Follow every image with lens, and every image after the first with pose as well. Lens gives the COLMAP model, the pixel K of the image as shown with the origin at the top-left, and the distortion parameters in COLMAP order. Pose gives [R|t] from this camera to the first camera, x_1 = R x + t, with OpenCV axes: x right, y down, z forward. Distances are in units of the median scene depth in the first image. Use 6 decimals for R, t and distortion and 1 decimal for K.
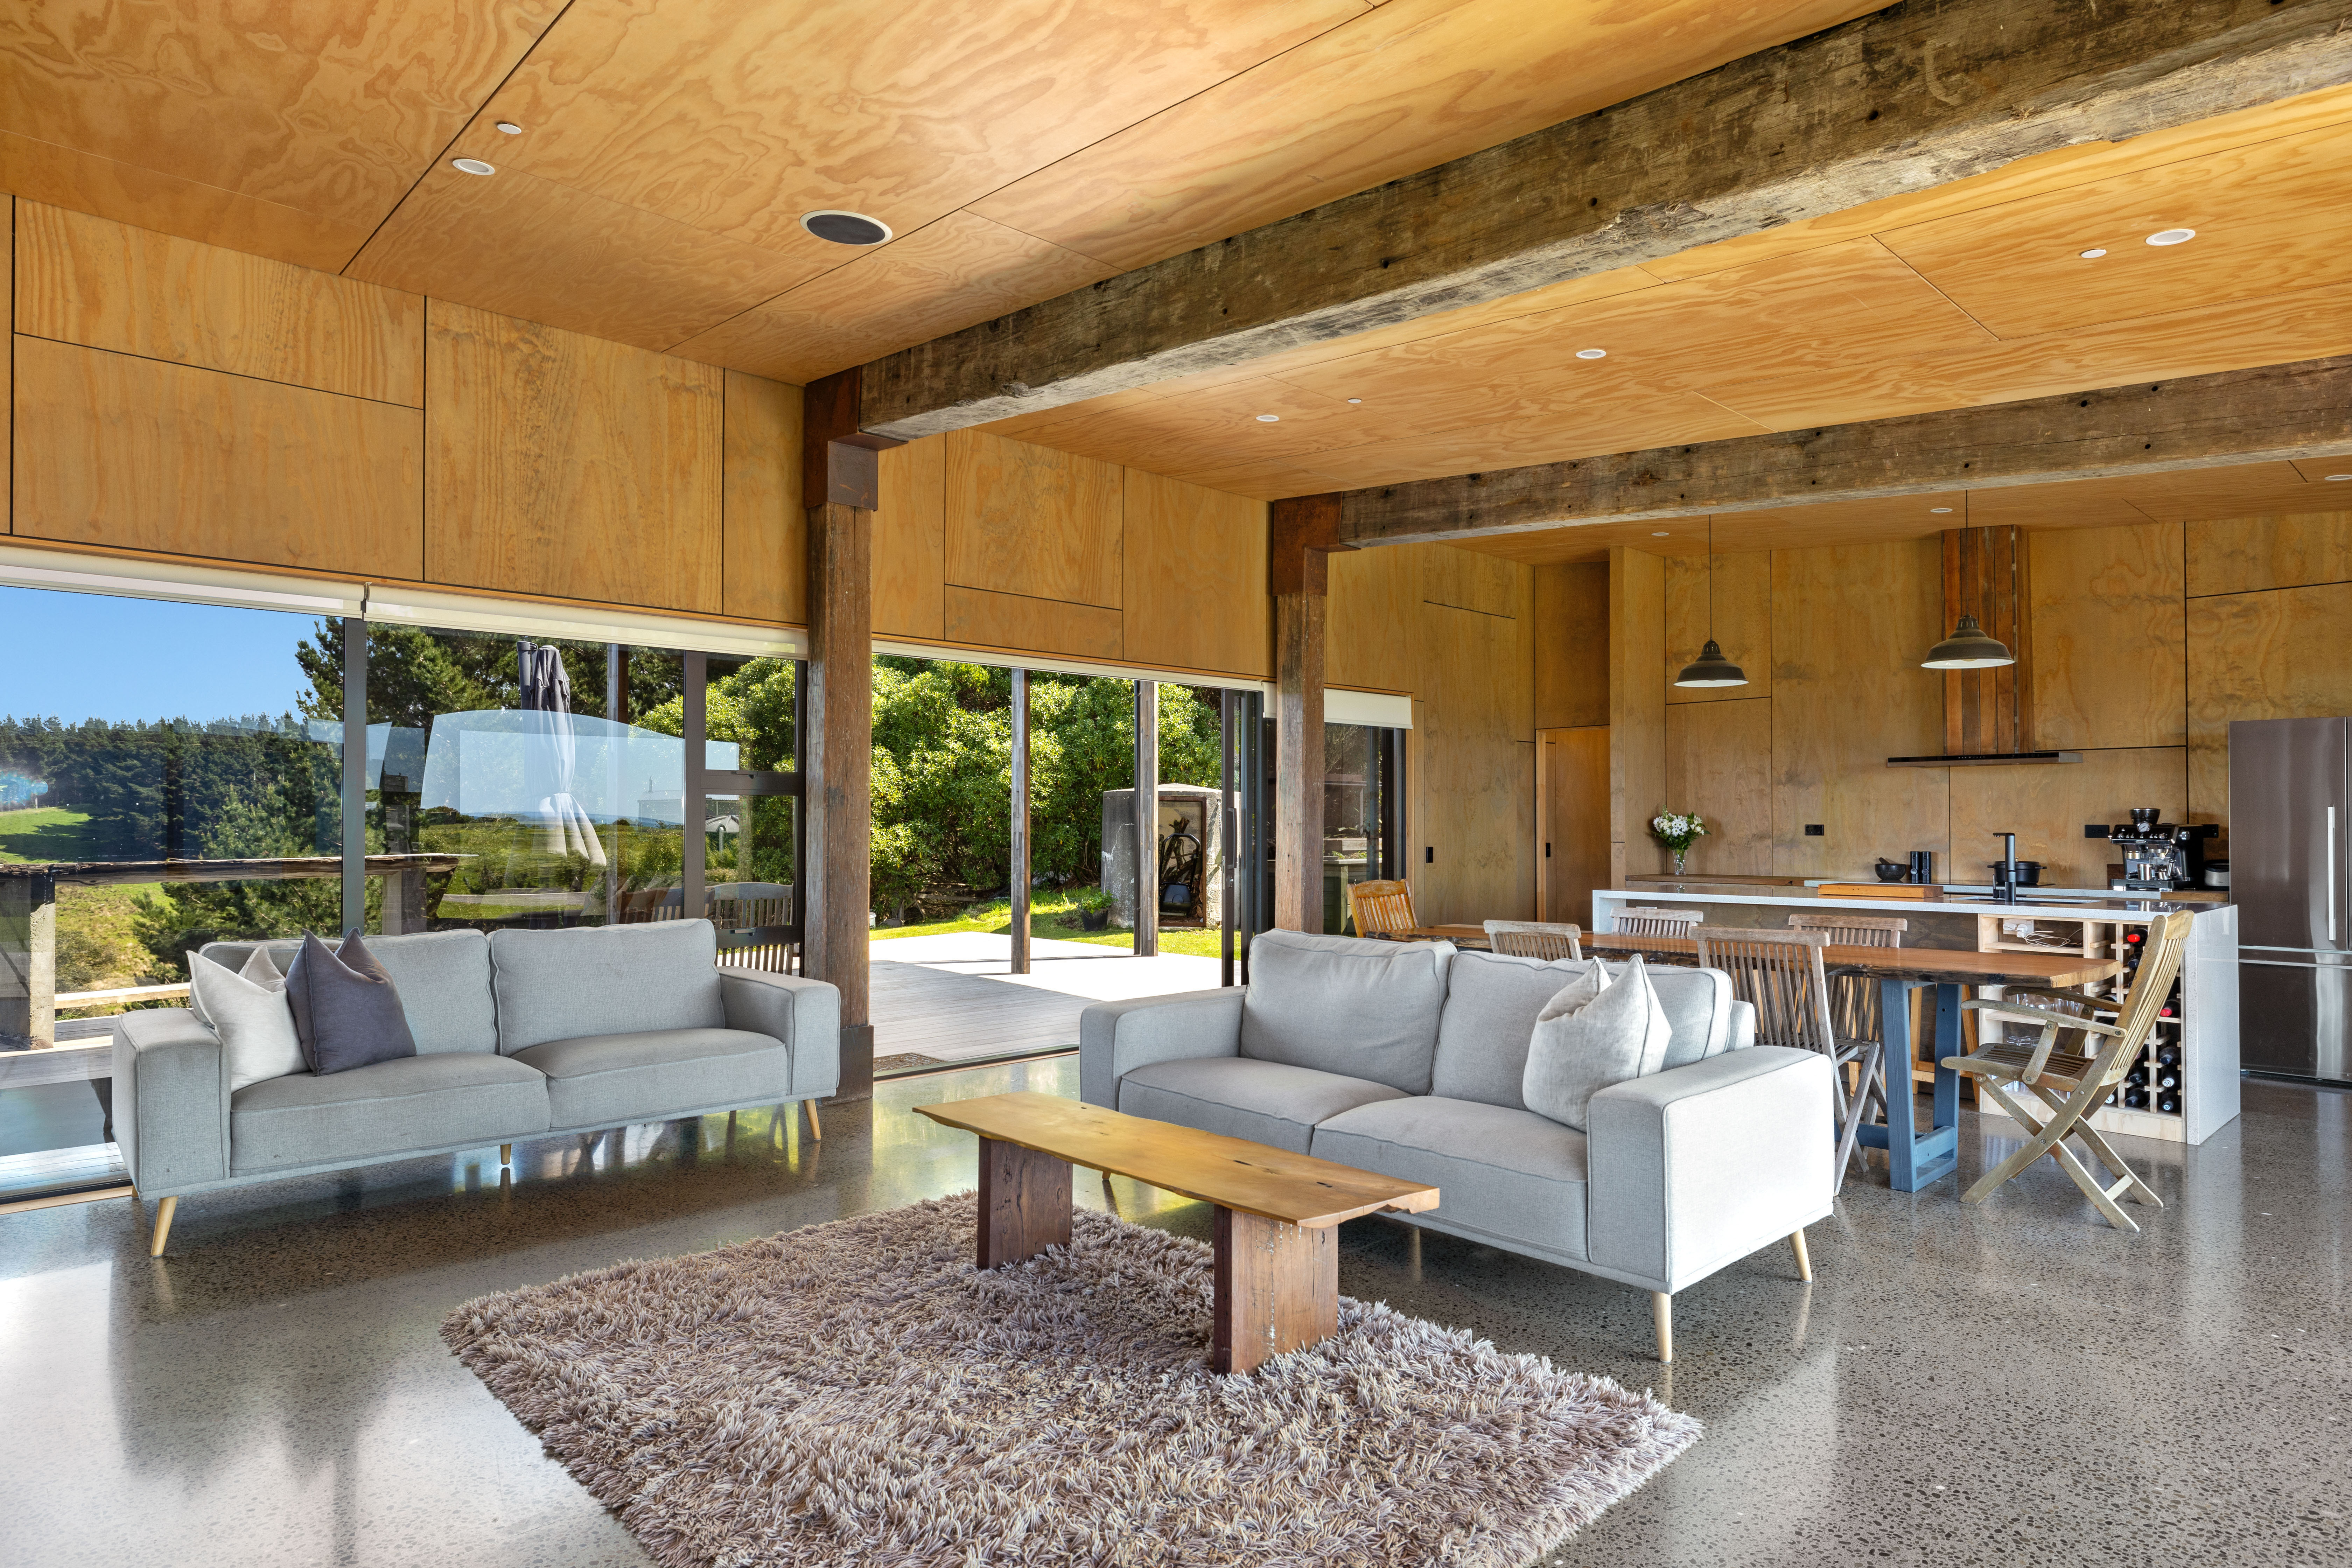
lens RADIAL K [[1308.6, 0, 1179.5], [0, 1308.6, 805.6], [0, 0, 1]] dist [0.003918, 0.000365]
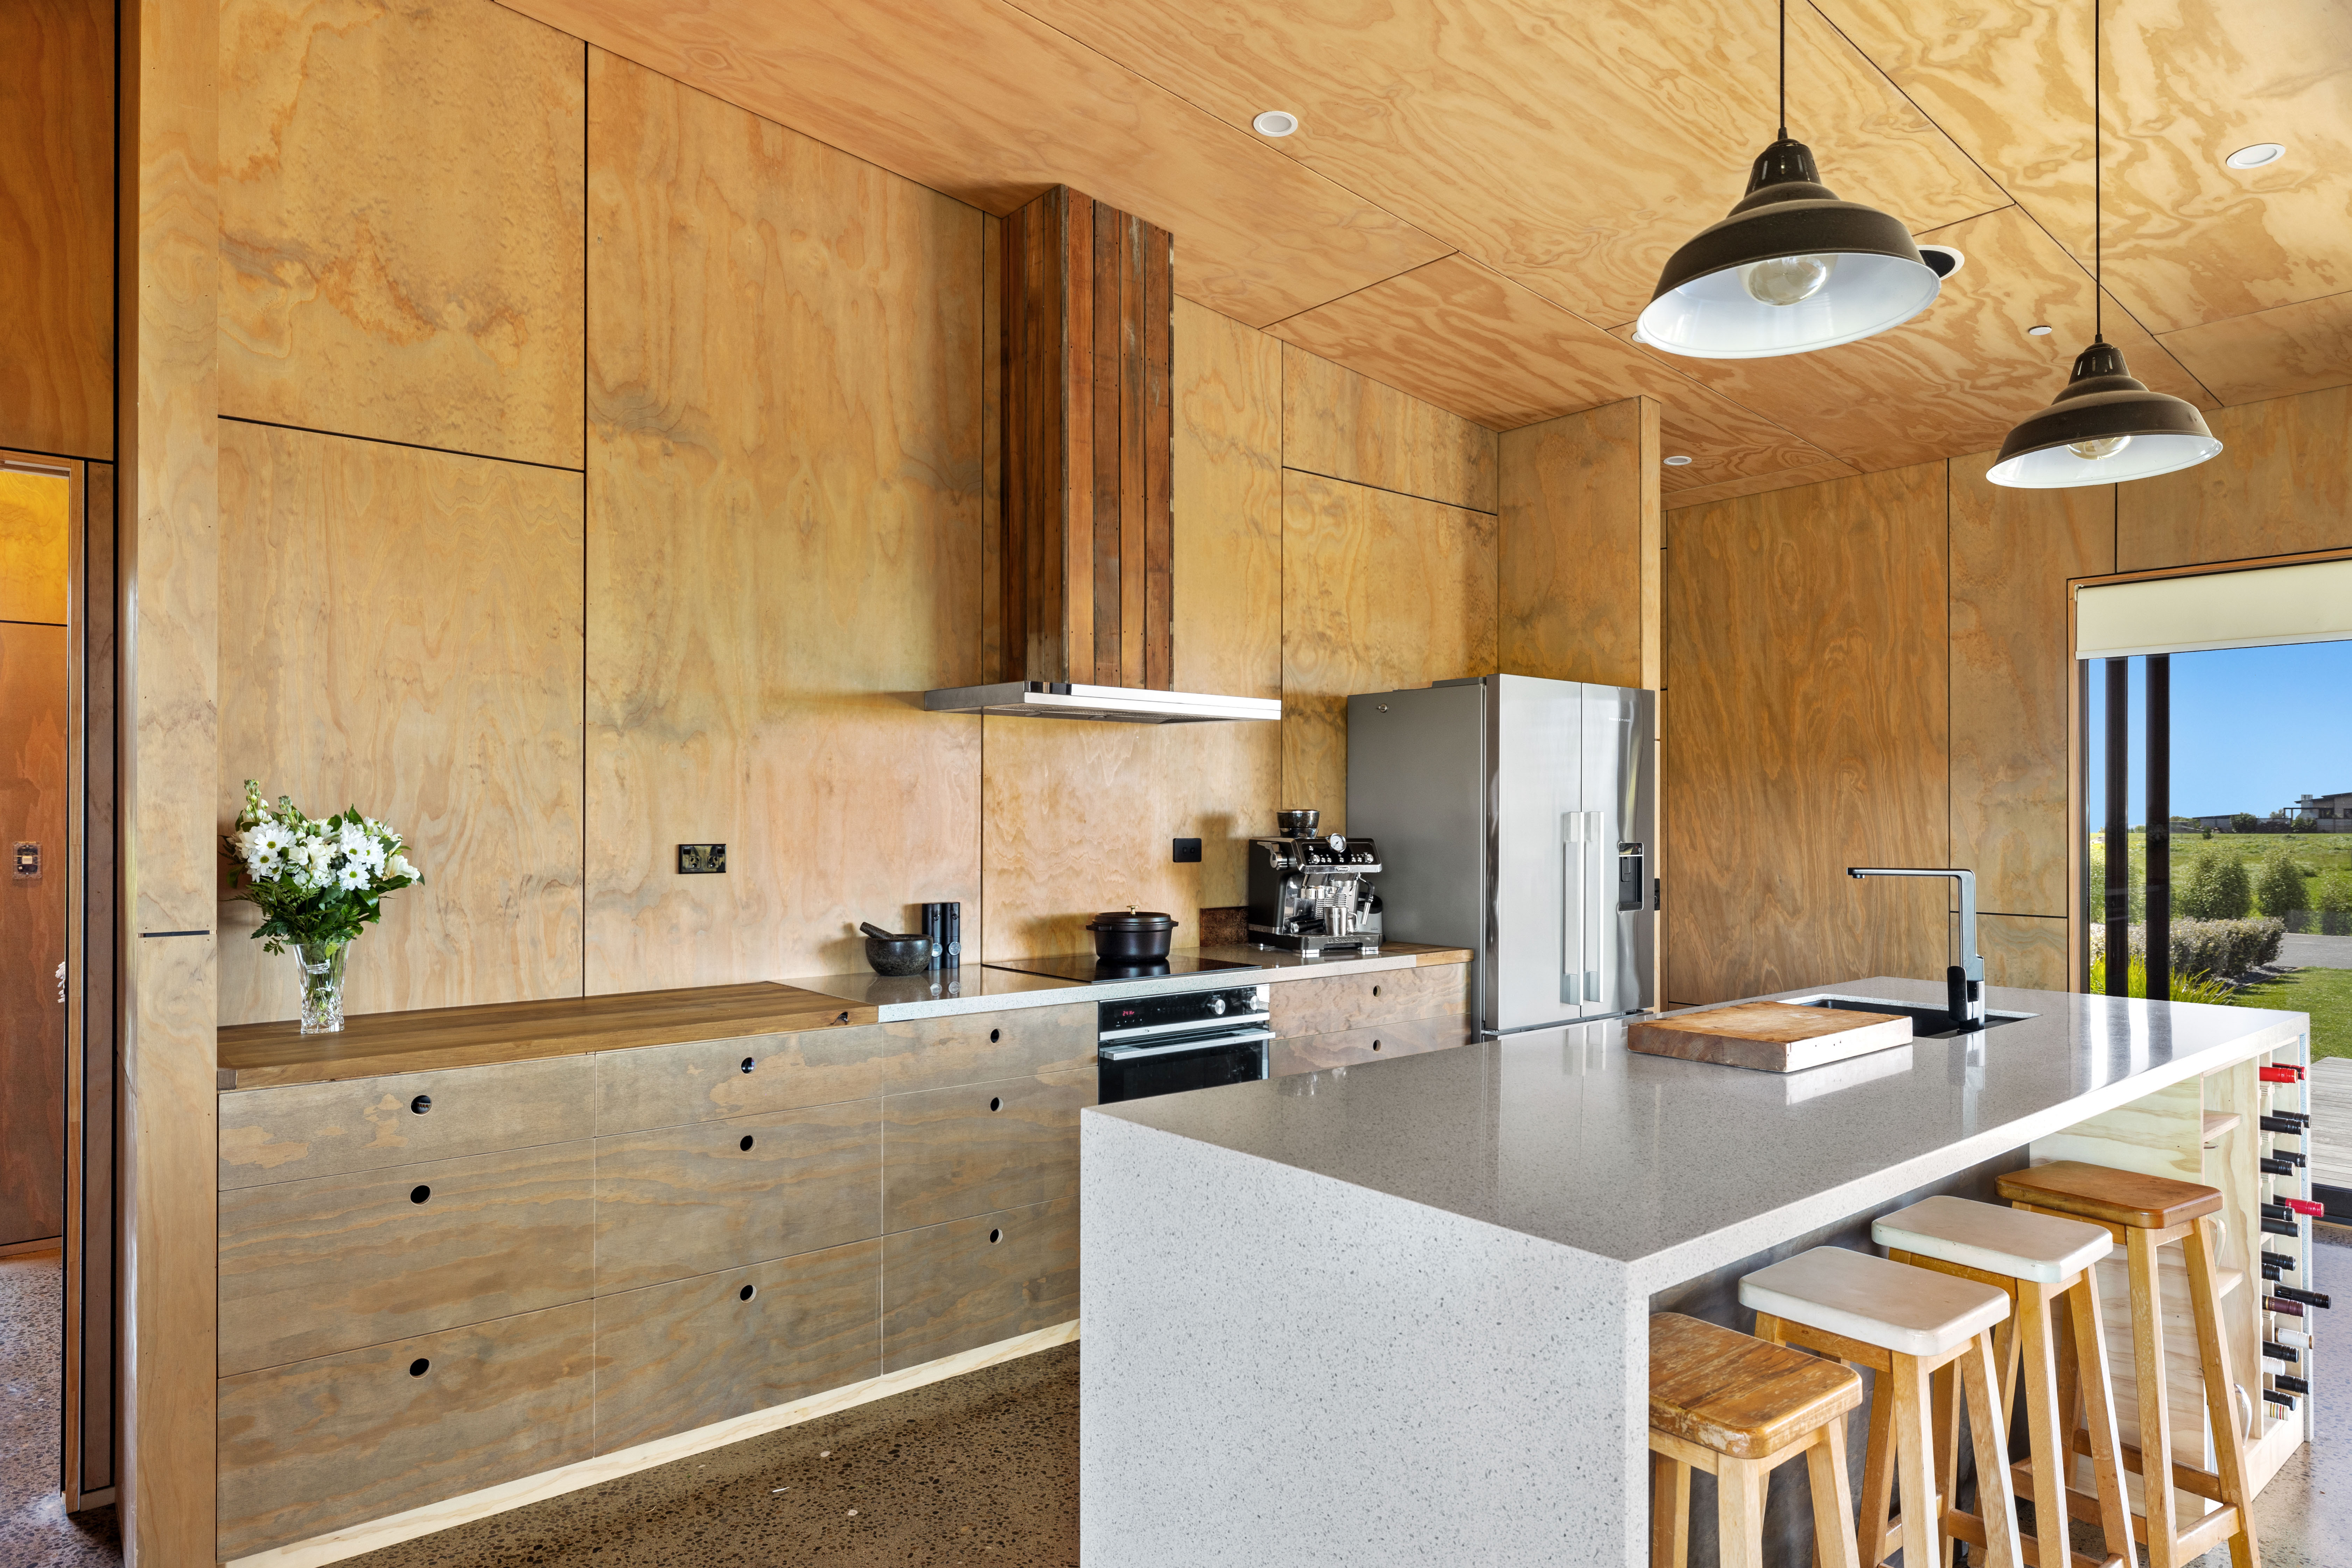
lens RADIAL K [[1376.4, 0, 1156.2], [0, 1376.4, 811.7], [0, 0, 1]] dist [0.000617, -0.000480]
pose [[0.053918, 0.003456, 0.998539, 0.132693], [-0.014881, 0.999886, -0.002657, 0.005456], [-0.998434, -0.014716, 0.053963, 1.082159]]
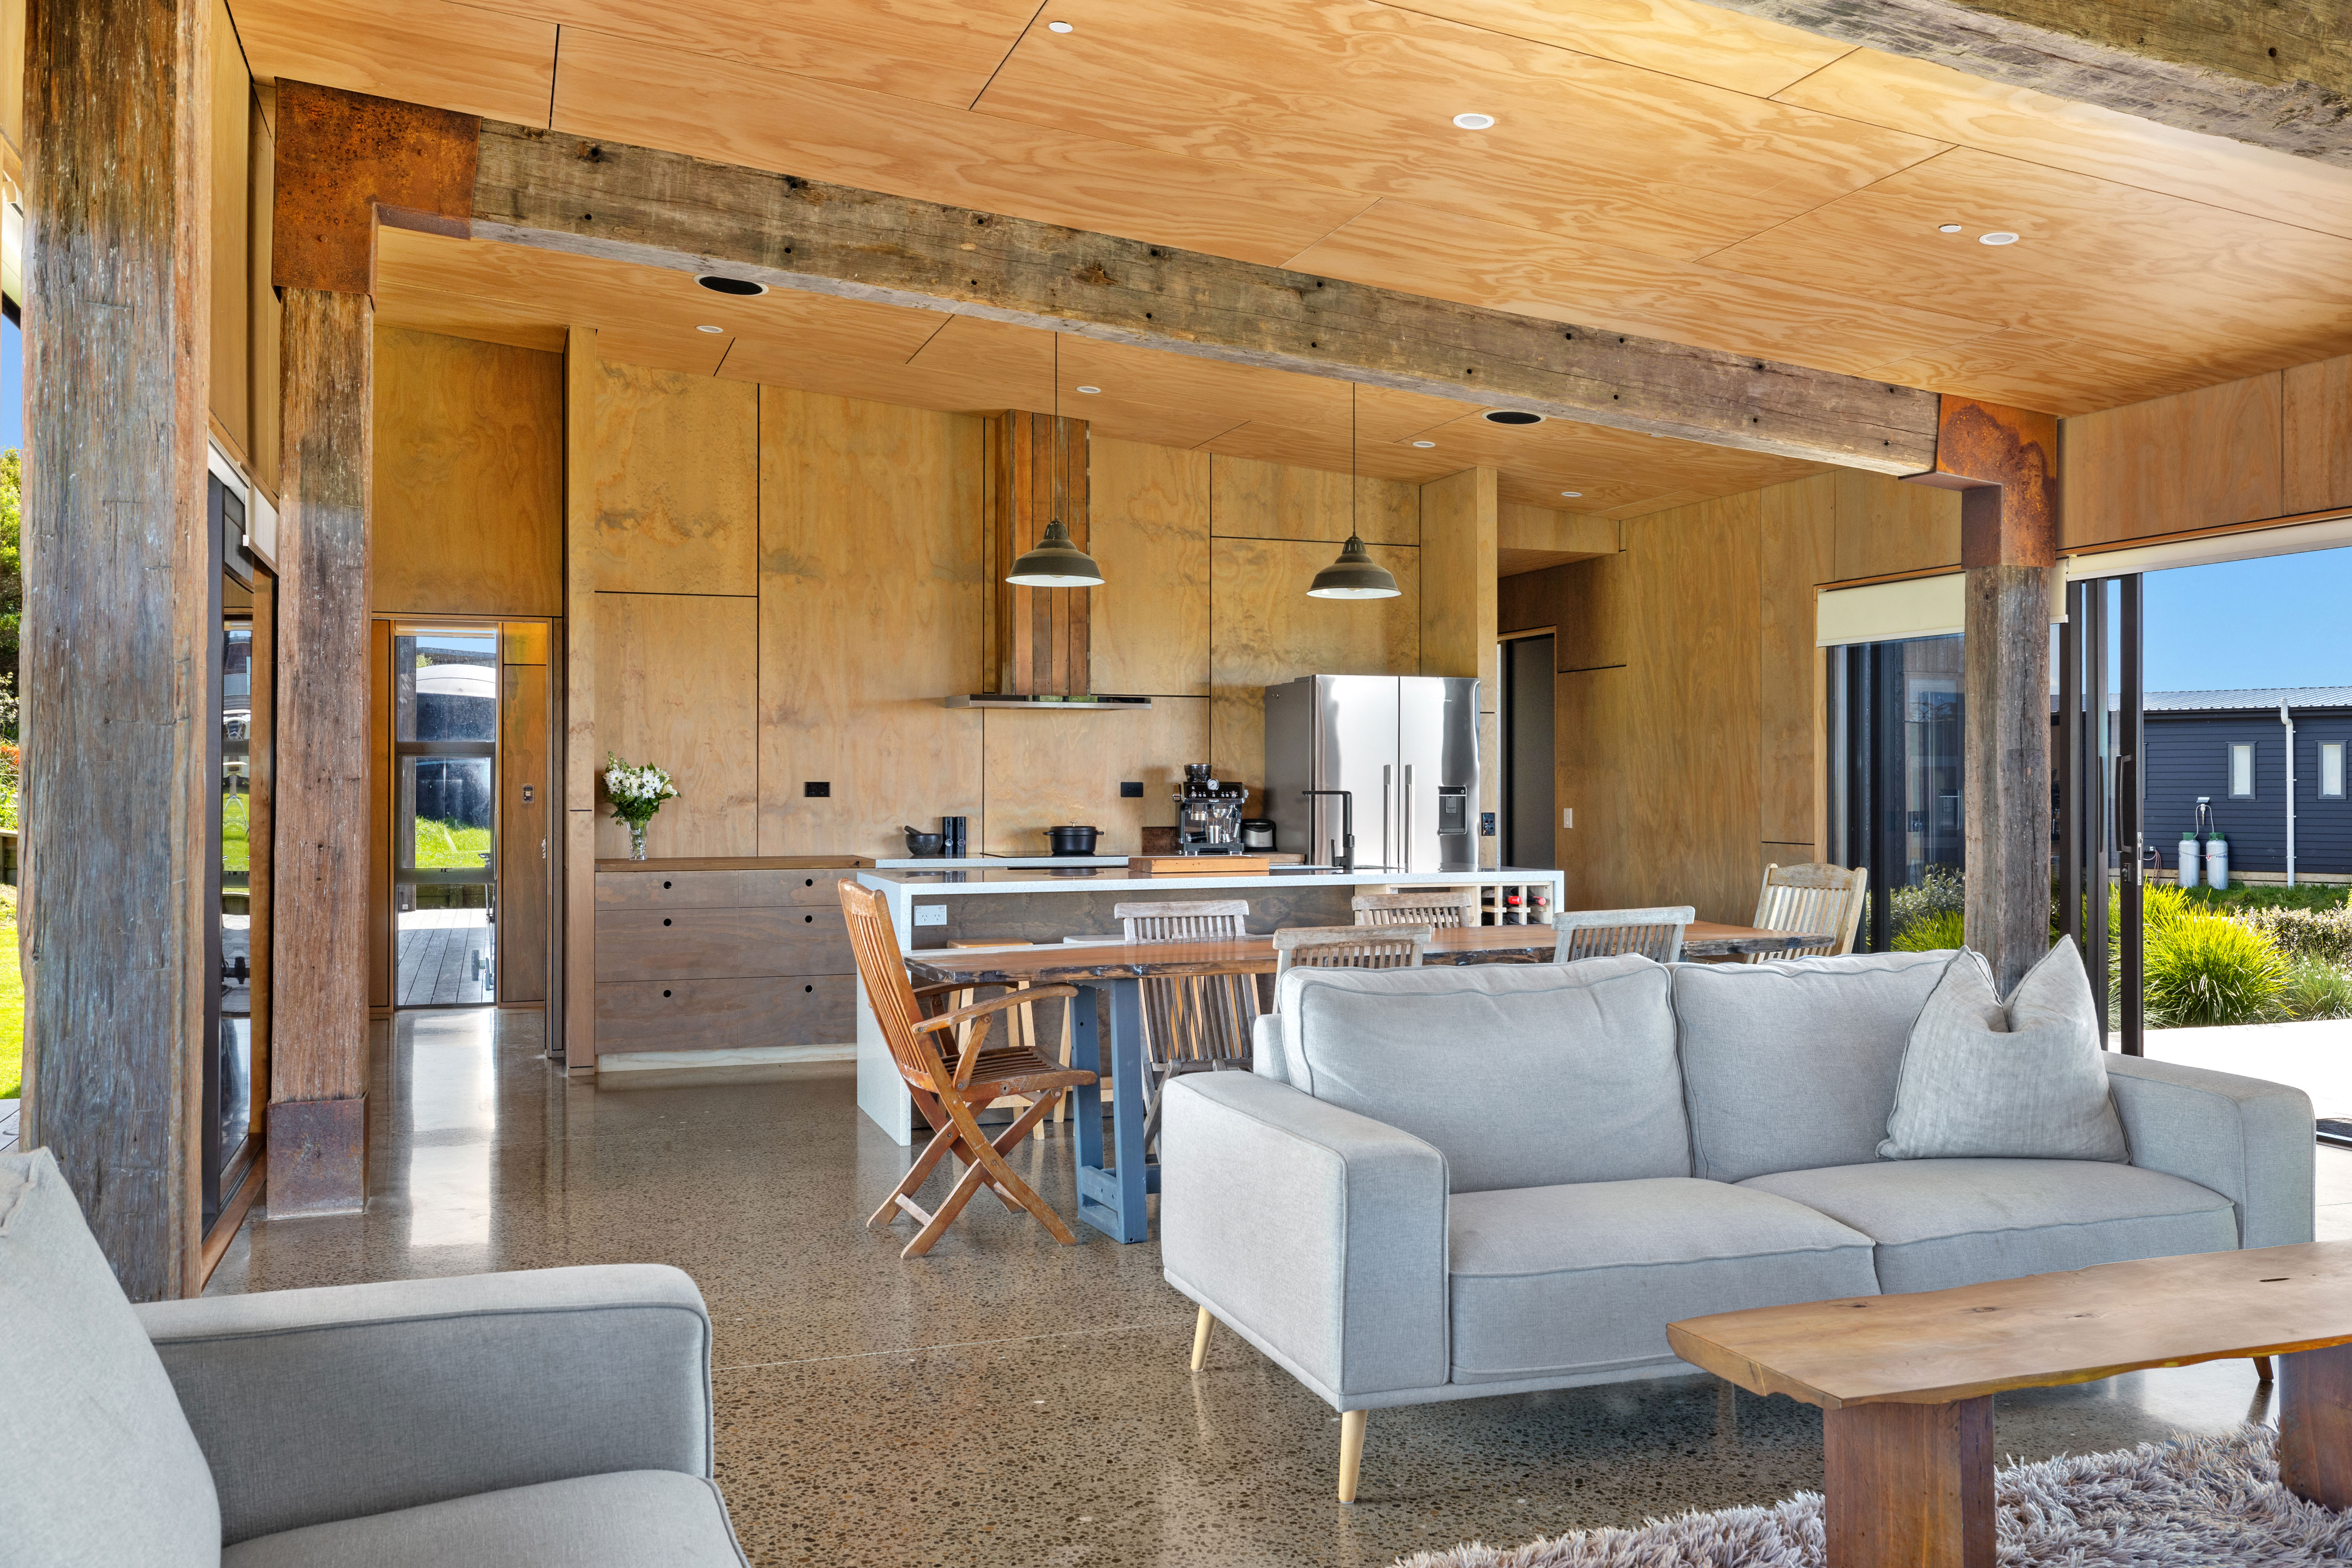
lens RADIAL K [[1898.9, 0, 1176.5], [0, 1898.9, 777.0], [0, 0, 1]] dist [-0.001158, 0.005593]
pose [[0.390724, 0.002145, 0.920505, -0.497100], [-0.013168, 0.999908, 0.003259, 0.007284], [-0.920414, -0.013395, 0.390716, 0.528515]]
